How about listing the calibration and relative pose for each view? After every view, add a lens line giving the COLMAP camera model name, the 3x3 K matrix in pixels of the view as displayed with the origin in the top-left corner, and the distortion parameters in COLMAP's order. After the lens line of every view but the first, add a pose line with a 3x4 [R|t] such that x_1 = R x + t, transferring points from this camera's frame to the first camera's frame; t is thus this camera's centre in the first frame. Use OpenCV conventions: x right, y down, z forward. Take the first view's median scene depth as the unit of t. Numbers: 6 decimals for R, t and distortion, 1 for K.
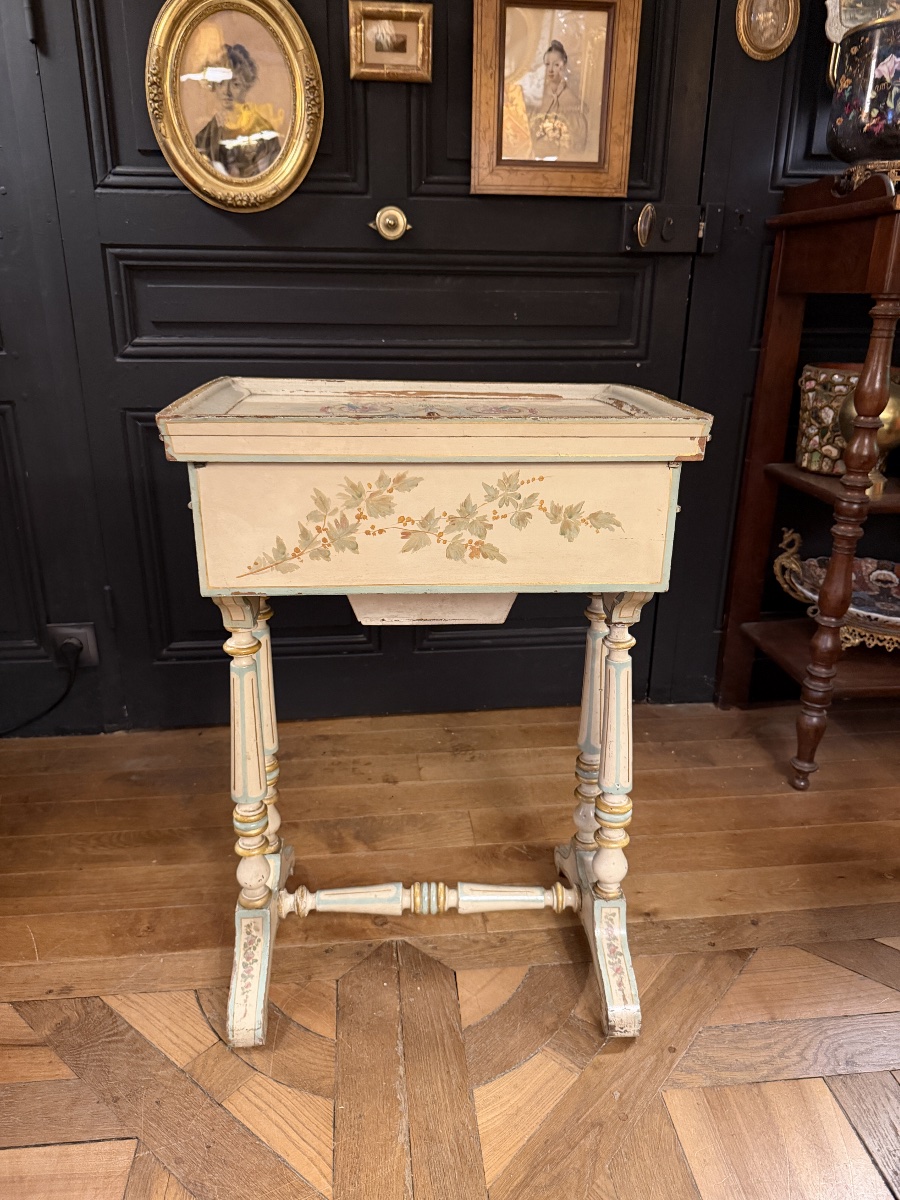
lens RADIAL K [[856.1, 0, 449.6], [0, 856.1, 604.7], [0, 0, 1]] dist [-0.005856, -0.001683]
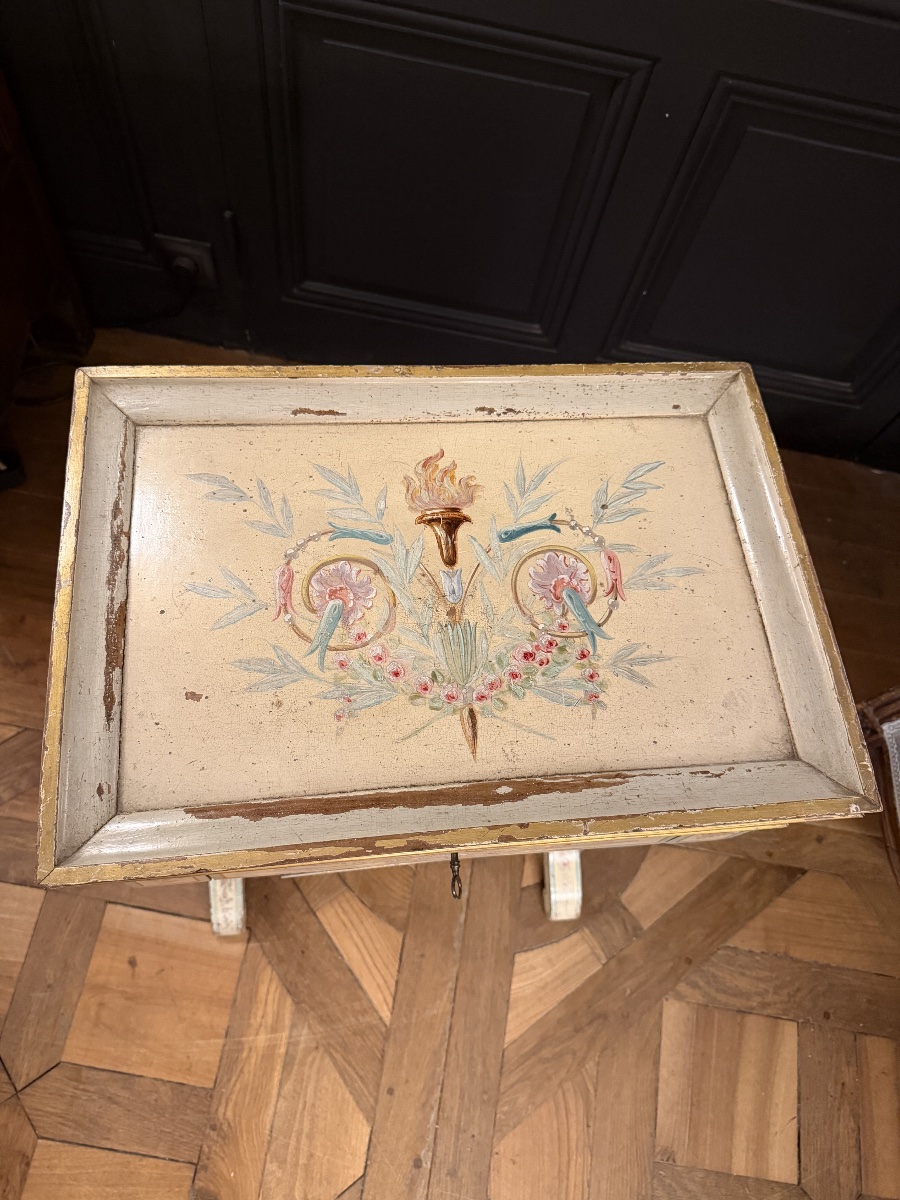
lens RADIAL K [[865.9, 0, 445.0], [0, 865.9, 603.3], [0, 0, 1]] dist [-0.007233, -0.005031]
pose [[0.960287, 0.278875, -0.008821, -0.139916], [-0.186603, 0.665415, 0.722774, -0.450164], [0.207433, -0.692425, 0.691028, 0.337018]]
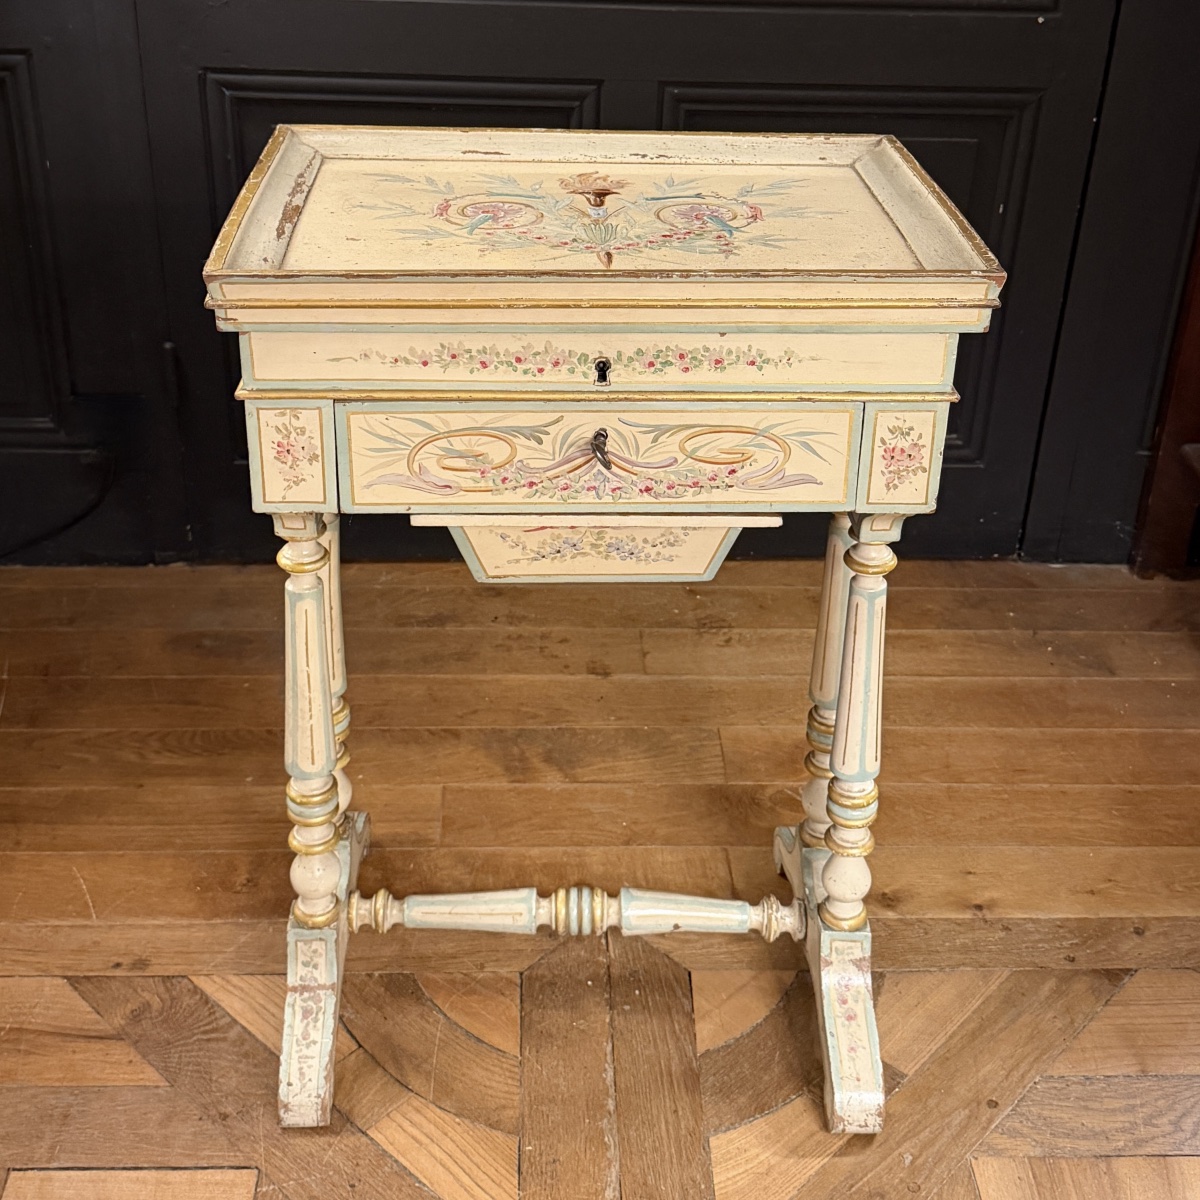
lens RADIAL K [[1606.4, 0, 618.9], [0, 1606.4, 440.3], [0, 0, 1]] dist [0.033931, -0.074862]
pose [[0.997781, 0.052632, -0.040784, -0.017320], [-0.047713, 0.992402, 0.113412, -0.121189], [0.046443, -0.111215, 0.992711, -0.209821]]
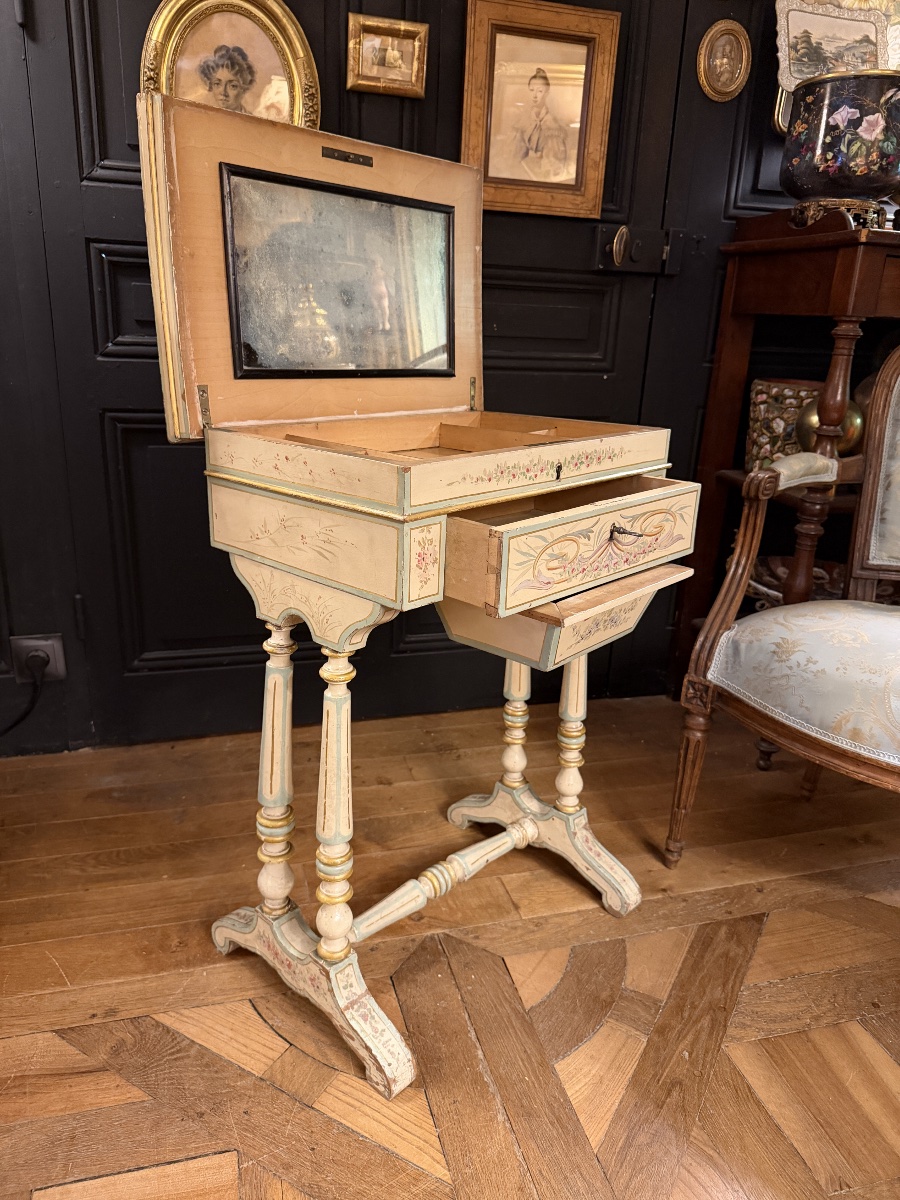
lens RADIAL K [[855.8, 0, 447.8], [0, 855.8, 601.3], [0, 0, 1]] dist [-0.003864, -0.003873]
pose [[0.986142, -0.020520, 0.164632, -0.182665], [0.024204, 0.999499, -0.020405, 0.017953], [-0.164131, 0.024107, 0.986144, -0.008320]]
